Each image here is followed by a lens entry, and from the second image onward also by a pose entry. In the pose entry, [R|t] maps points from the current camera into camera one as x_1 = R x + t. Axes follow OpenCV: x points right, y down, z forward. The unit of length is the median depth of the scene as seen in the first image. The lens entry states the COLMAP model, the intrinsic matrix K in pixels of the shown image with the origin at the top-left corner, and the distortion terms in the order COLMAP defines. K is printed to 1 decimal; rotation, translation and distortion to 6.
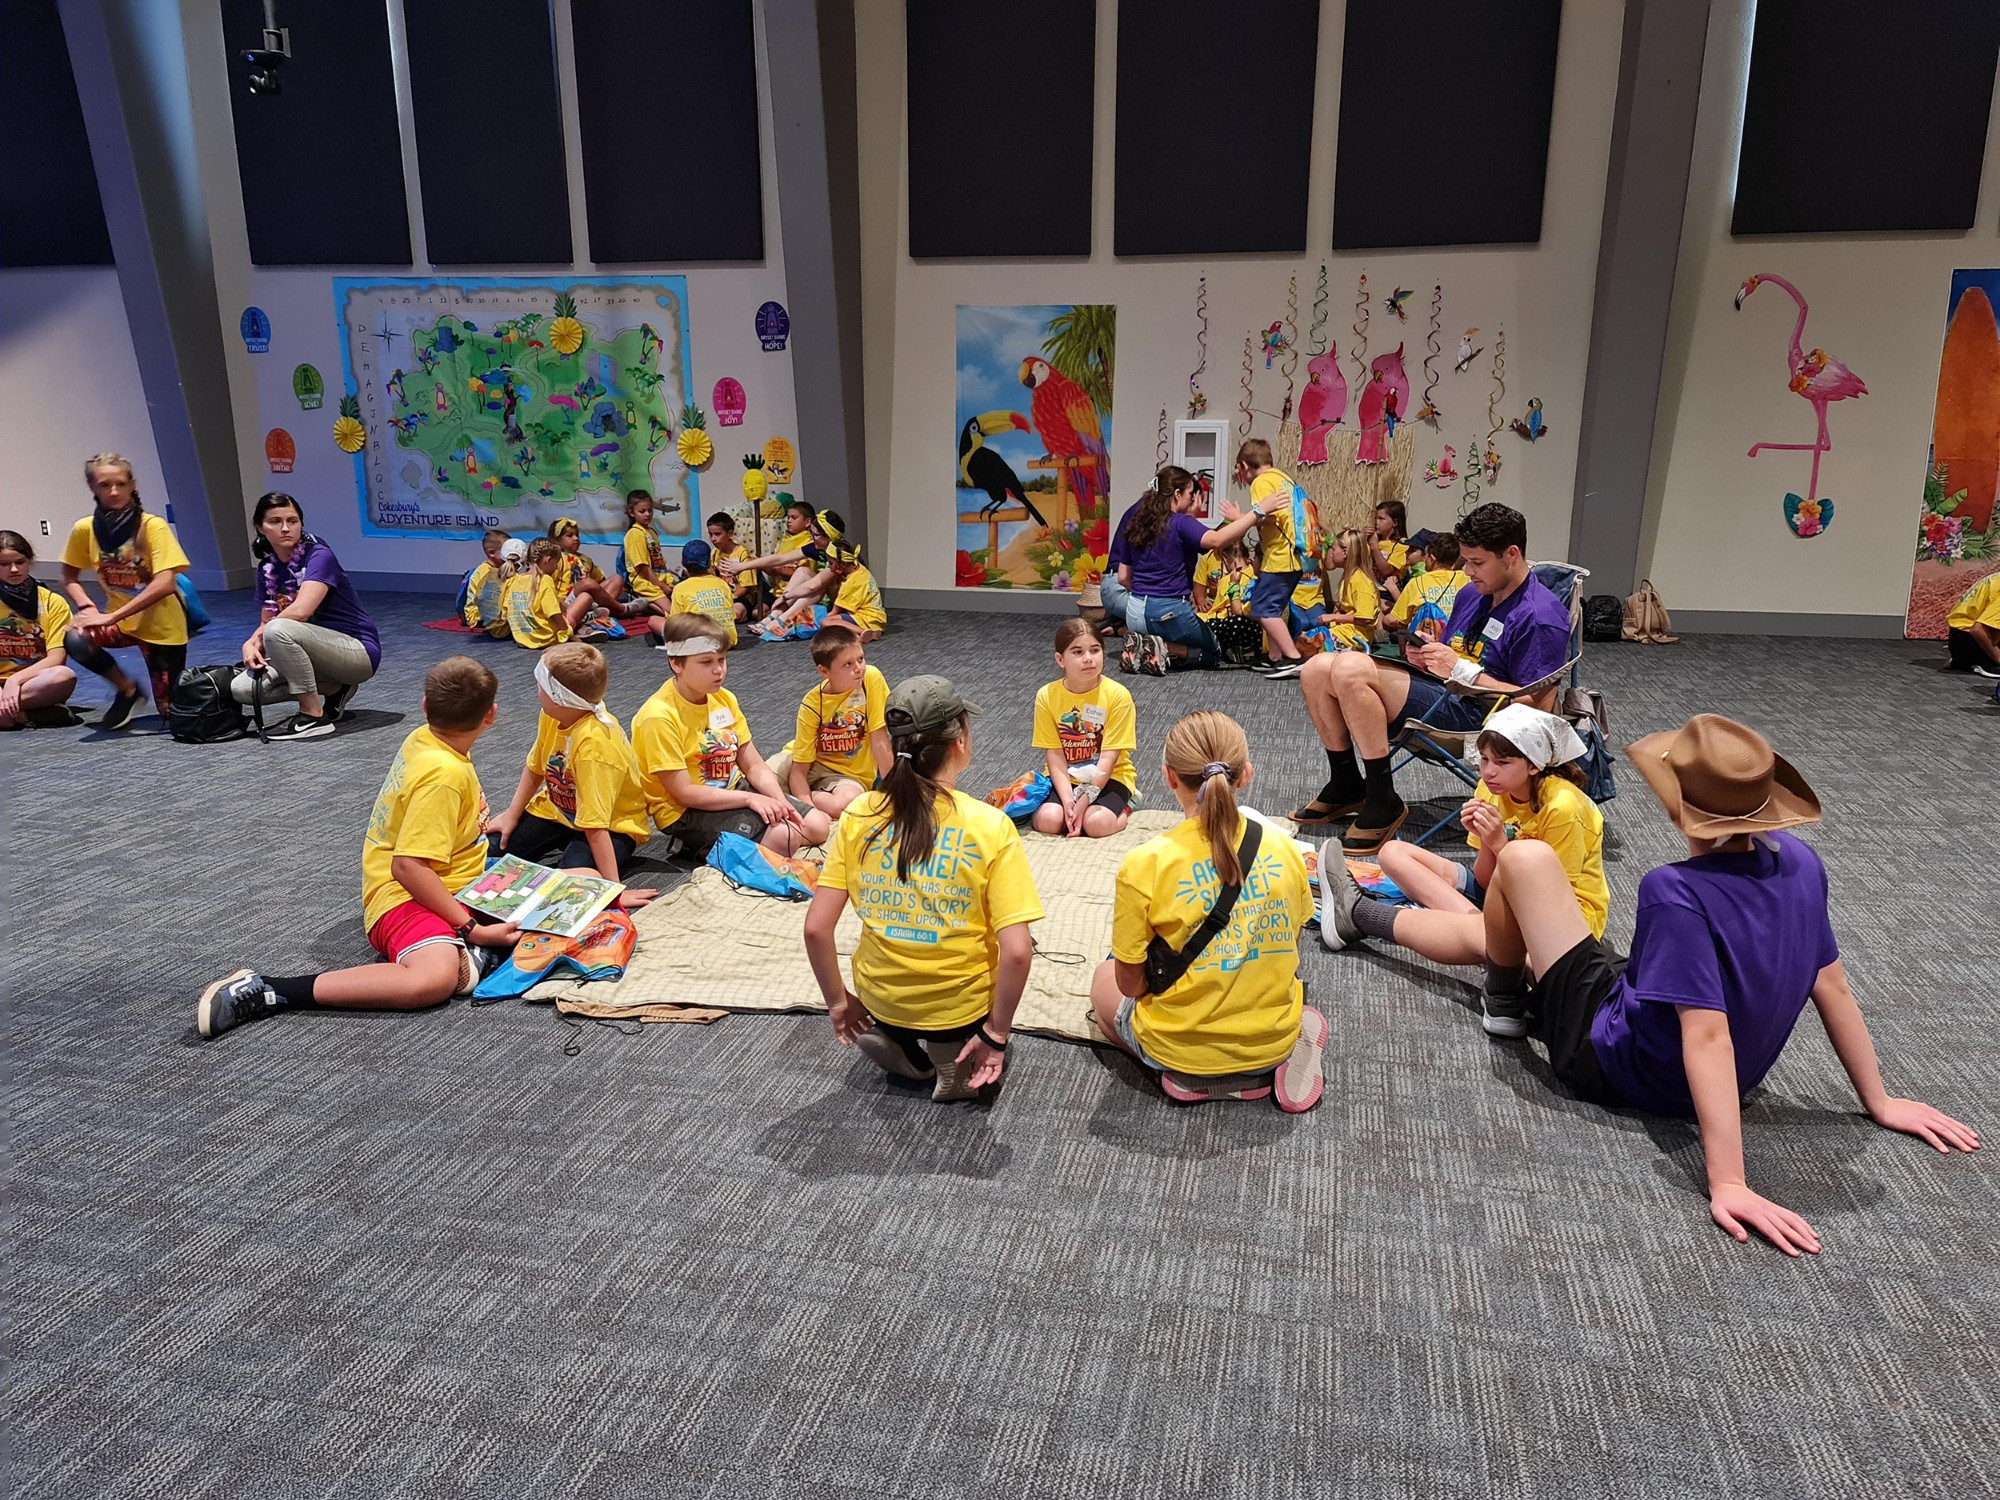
lens RADIAL K [[1460.2, 0, 1000.6], [0, 1460.2, 744.4], [0, 0, 1]] dist [0.053096, -0.020181]
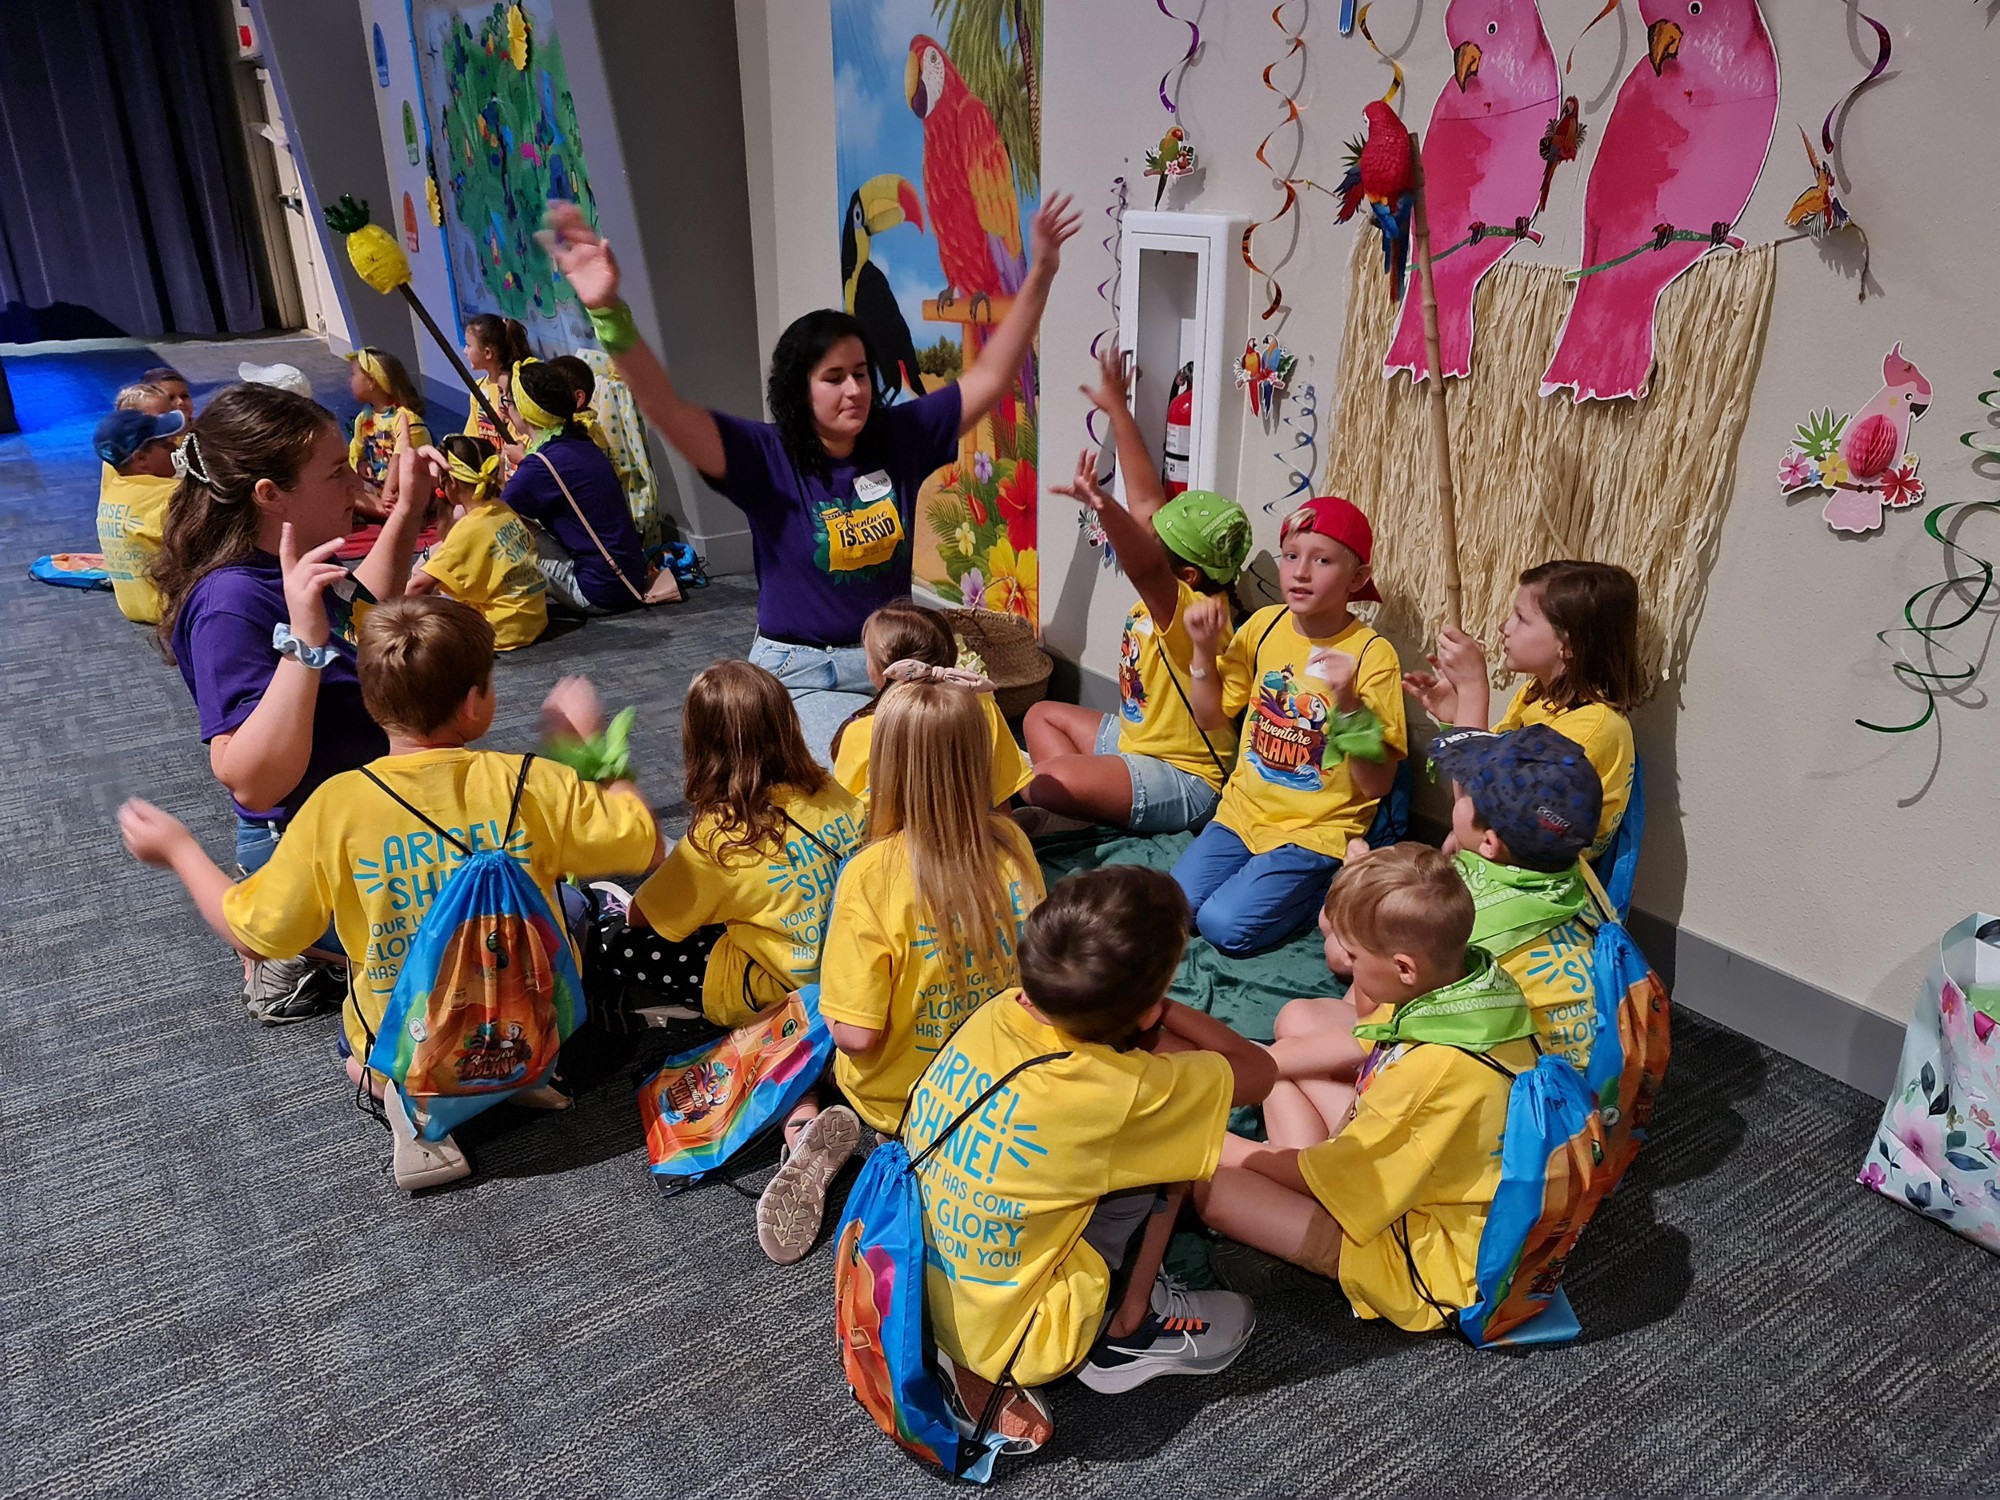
lens RADIAL K [[1460.2, 0, 1002.3], [0, 1460.2, 758.4], [0, 0, 1]] dist [0.053096, -0.020181]
pose [[0.747300, 0.251408, -0.615091, 0.312056], [-0.146409, 0.965212, 0.216636, -0.151020], [0.648156, -0.071837, 0.758111, 0.638344]]
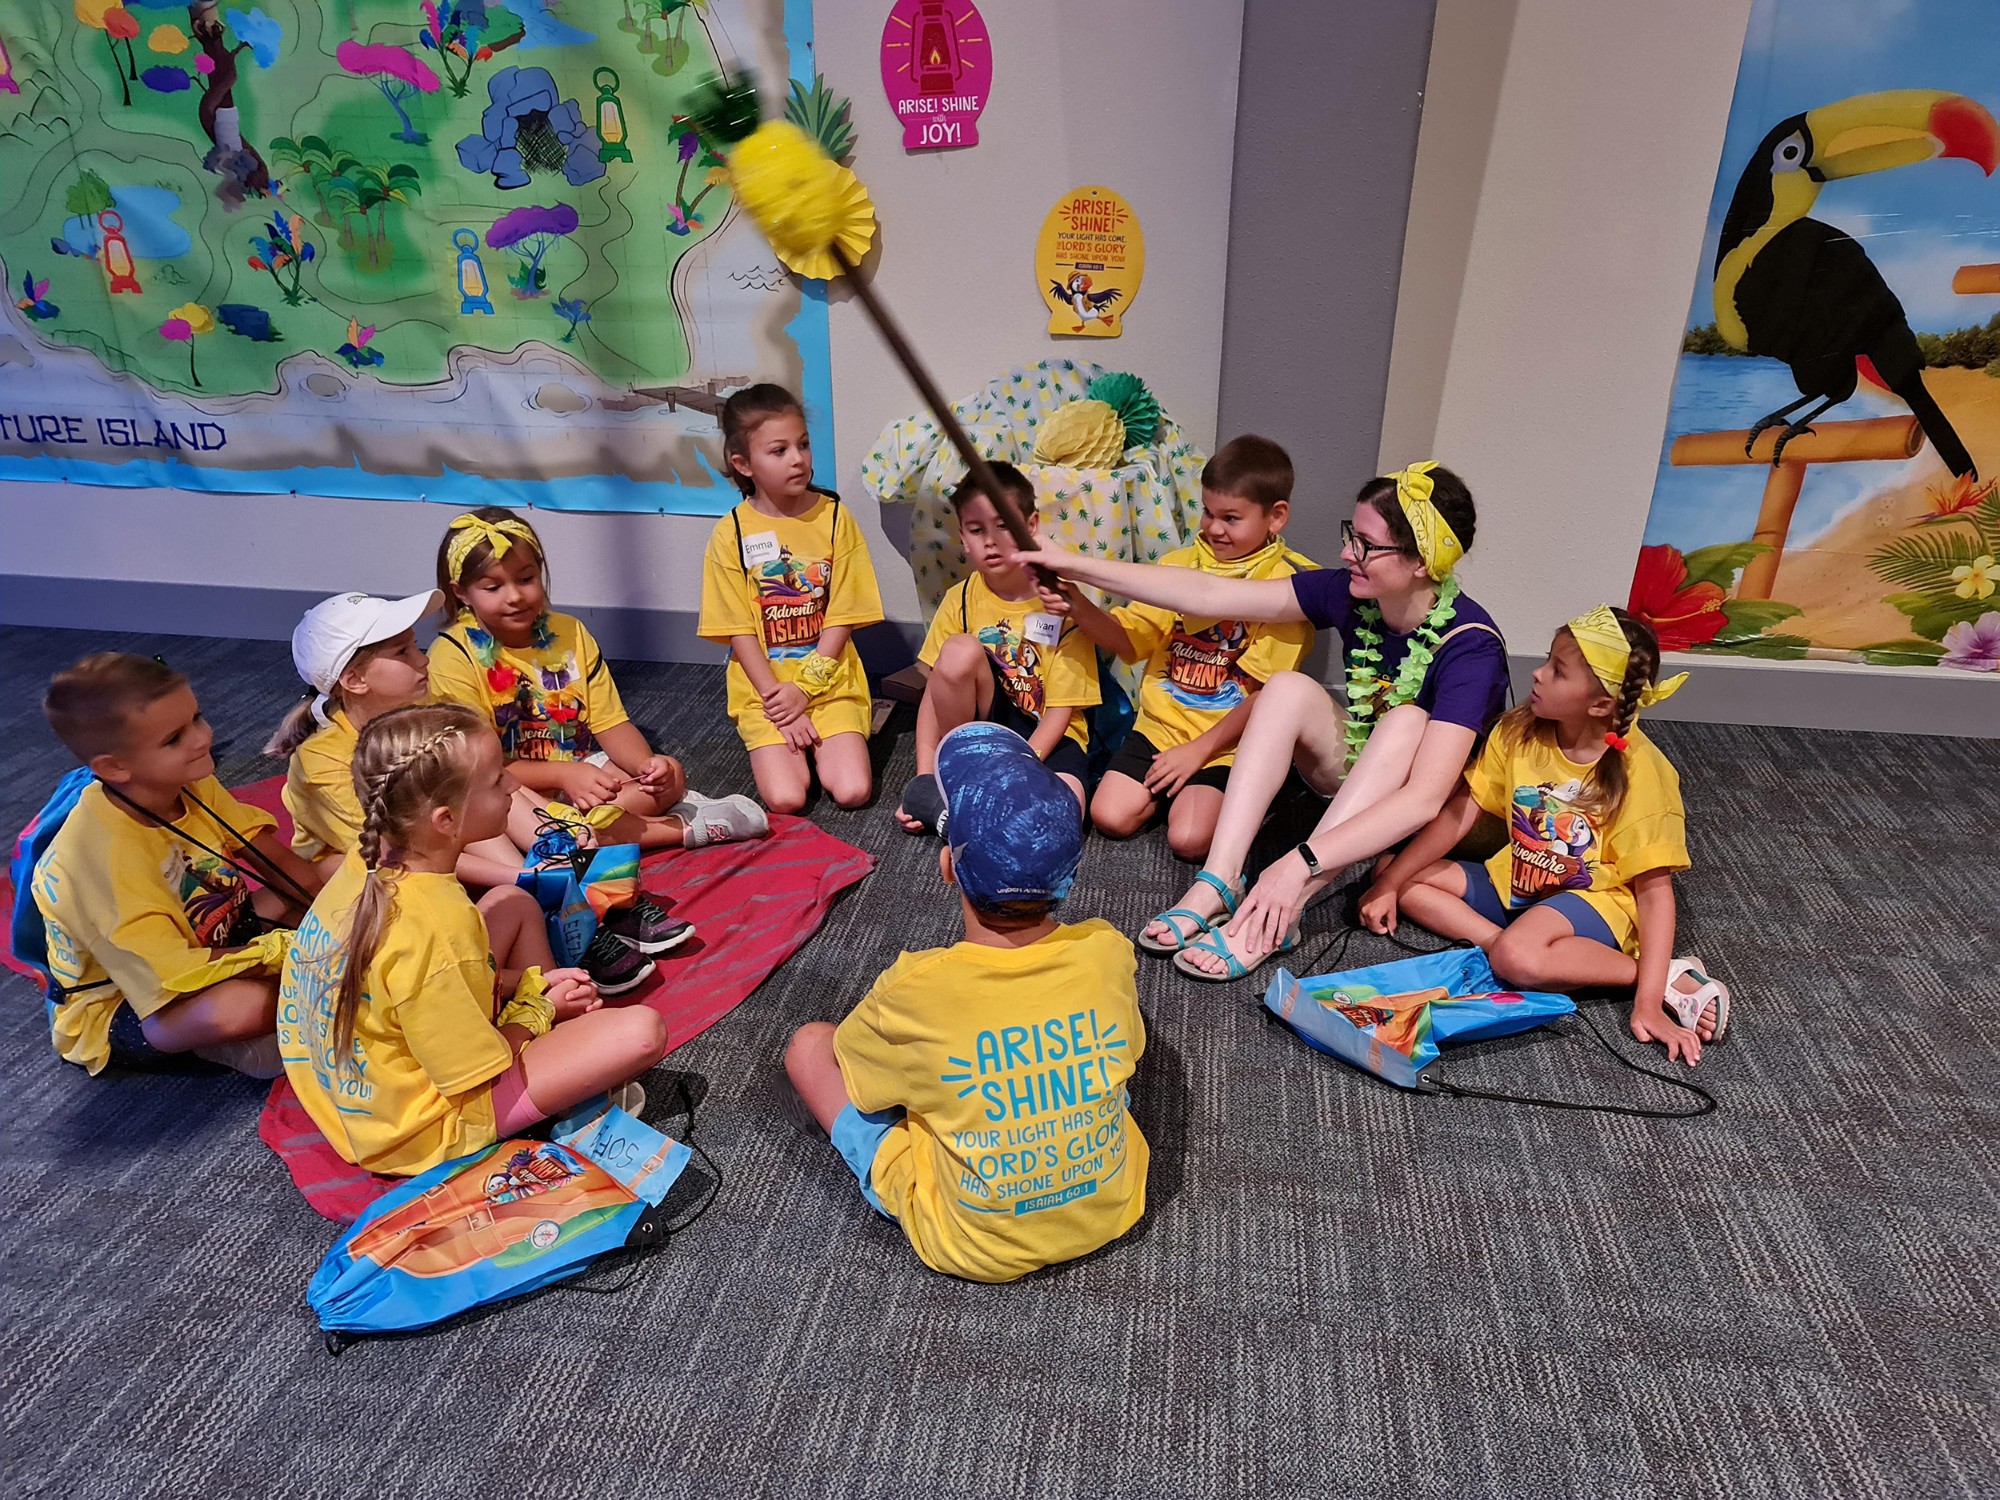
lens RADIAL K [[1460.2, 0, 995.4], [0, 1460.2, 761.0], [0, 0, 1]] dist [0.053096, -0.020181]
pose [[0.995902, -0.032043, 0.084575, -0.199436], [0.016136, 0.983084, 0.182445, -0.142748], [-0.088991, -0.180332, 0.979572, 0.650360]]
